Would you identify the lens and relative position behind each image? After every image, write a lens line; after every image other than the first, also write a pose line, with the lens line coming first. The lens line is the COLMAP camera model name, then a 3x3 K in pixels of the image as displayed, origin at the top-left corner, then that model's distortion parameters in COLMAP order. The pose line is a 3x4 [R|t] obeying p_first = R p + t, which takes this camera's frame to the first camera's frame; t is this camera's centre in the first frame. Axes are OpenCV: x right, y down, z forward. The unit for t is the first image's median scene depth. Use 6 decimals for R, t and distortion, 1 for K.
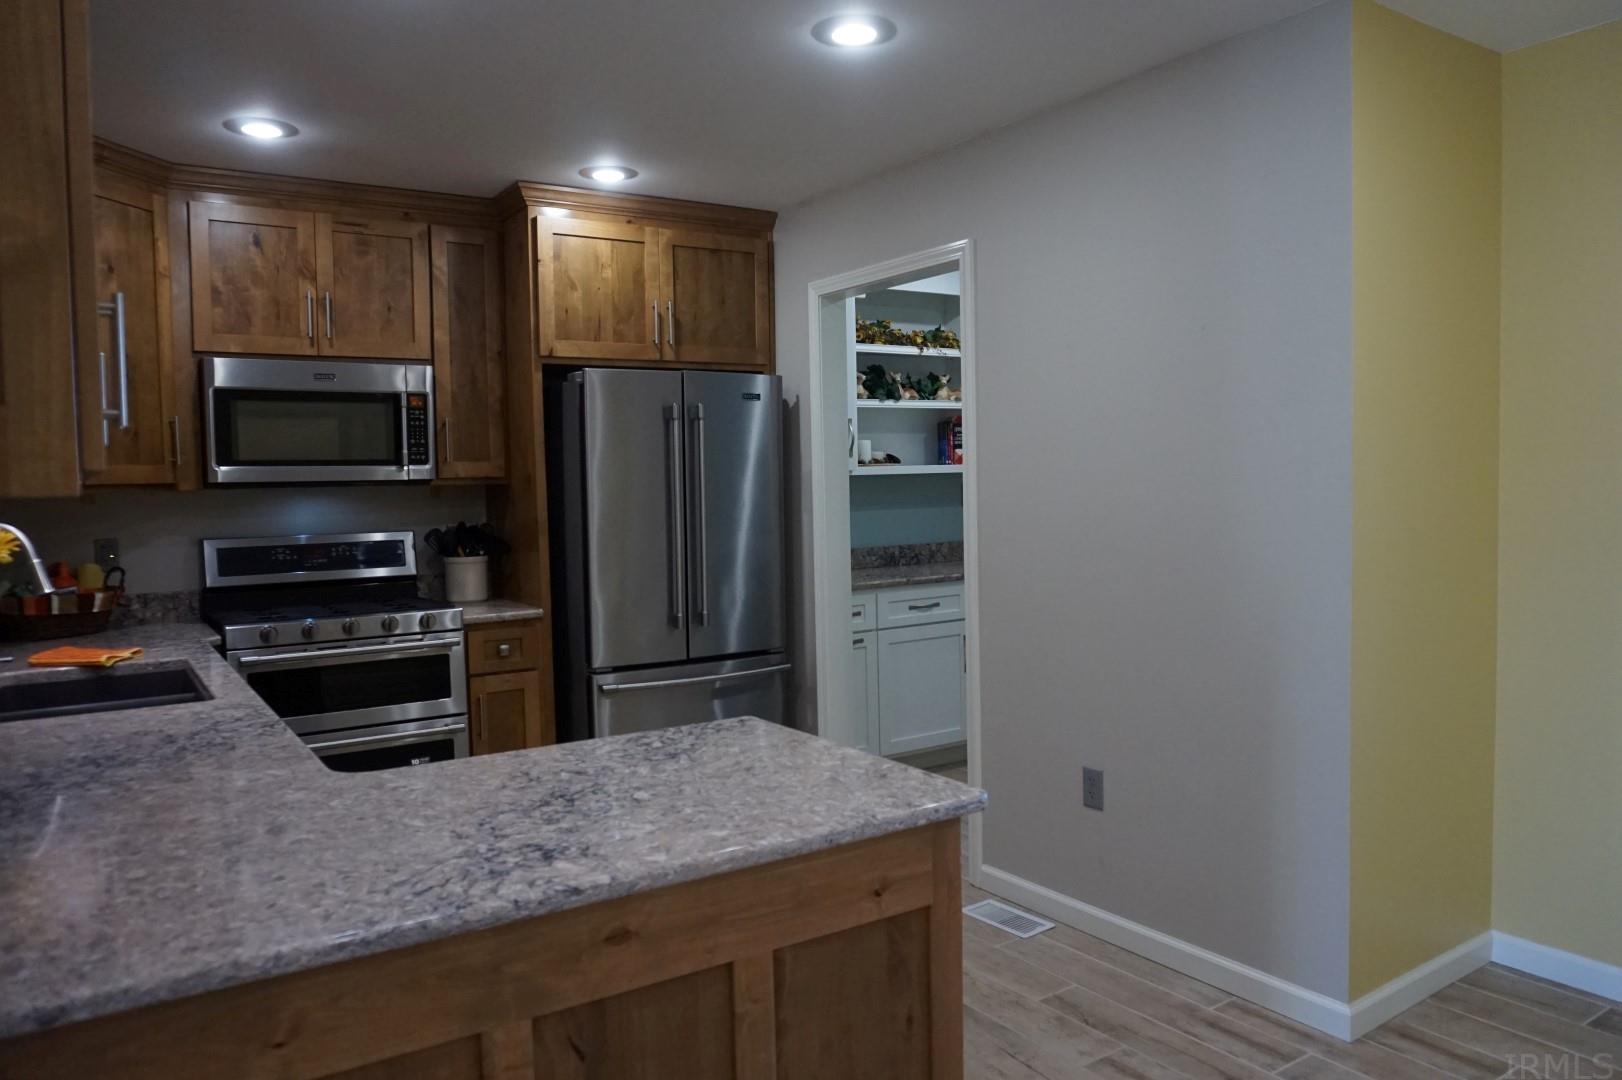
lens RADIAL K [[1140.7, 0, 811.0], [0, 1140.7, 540.0], [0, 0, 1]] dist [-0.047114, 0.006846]
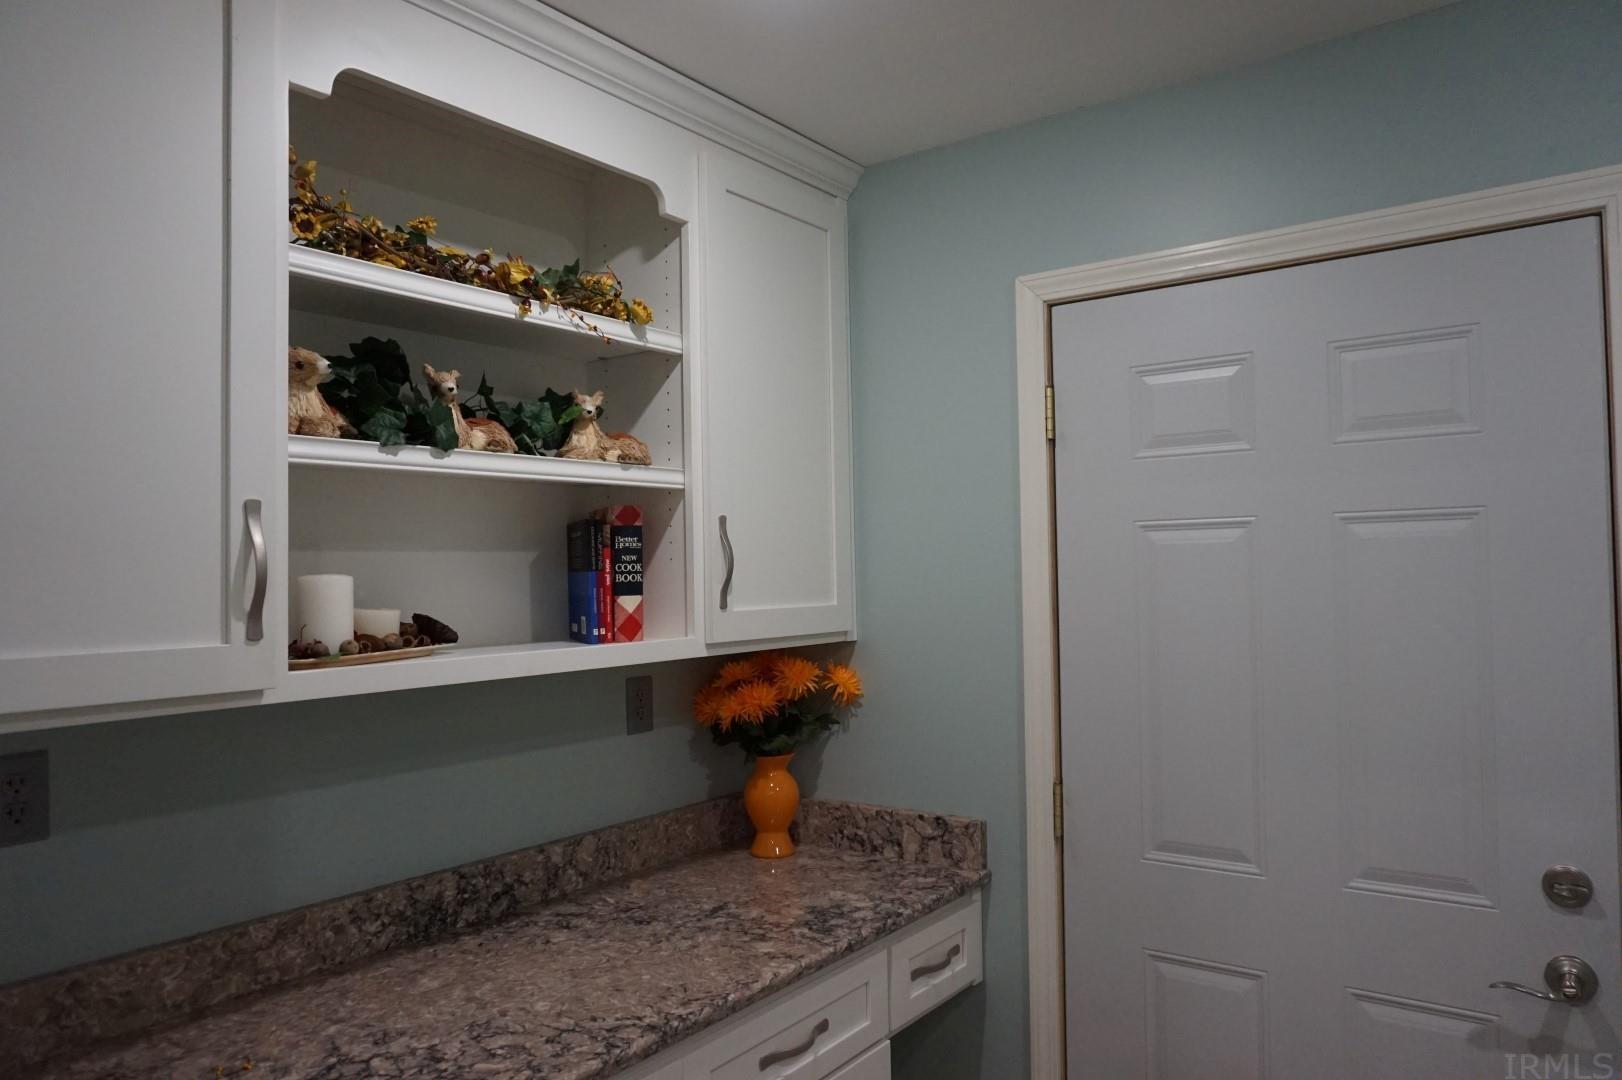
lens RADIAL K [[1105.5, 0, 810.0], [0, 1105.5, 547.9], [0, 0, 1]] dist [-0.023352, 0.003176]
pose [[0.943170, 0.013781, 0.332025, 0.069884], [0.014340, 0.996521, -0.082096, -0.068028], [-0.332002, 0.082192, 0.939691, 0.674535]]
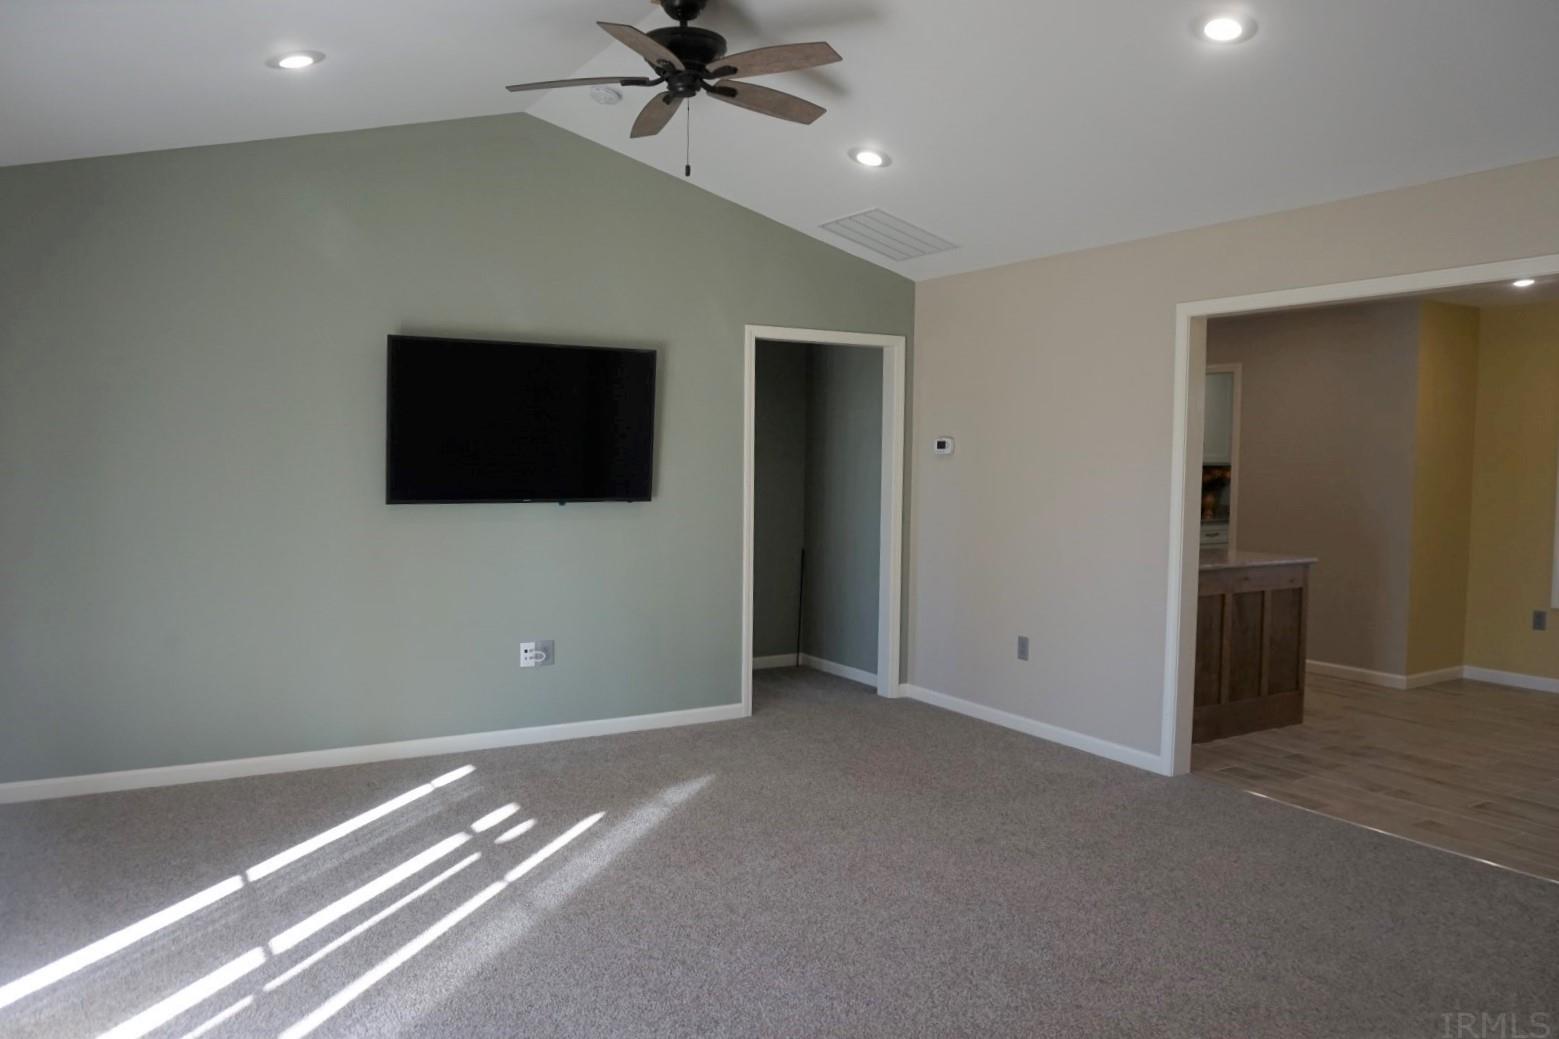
lens RADIAL K [[1096.4, 0, 779.5], [0, 1096.4, 519.5], [0, 0, 1]] dist [-0.047114, 0.006846]
pose [[0.998026, 0.034048, -0.052774, -0.490252], [-0.033858, 0.999417, 0.004495, 0.048327], [0.052896, -0.002699, 0.998596, -0.908623]]
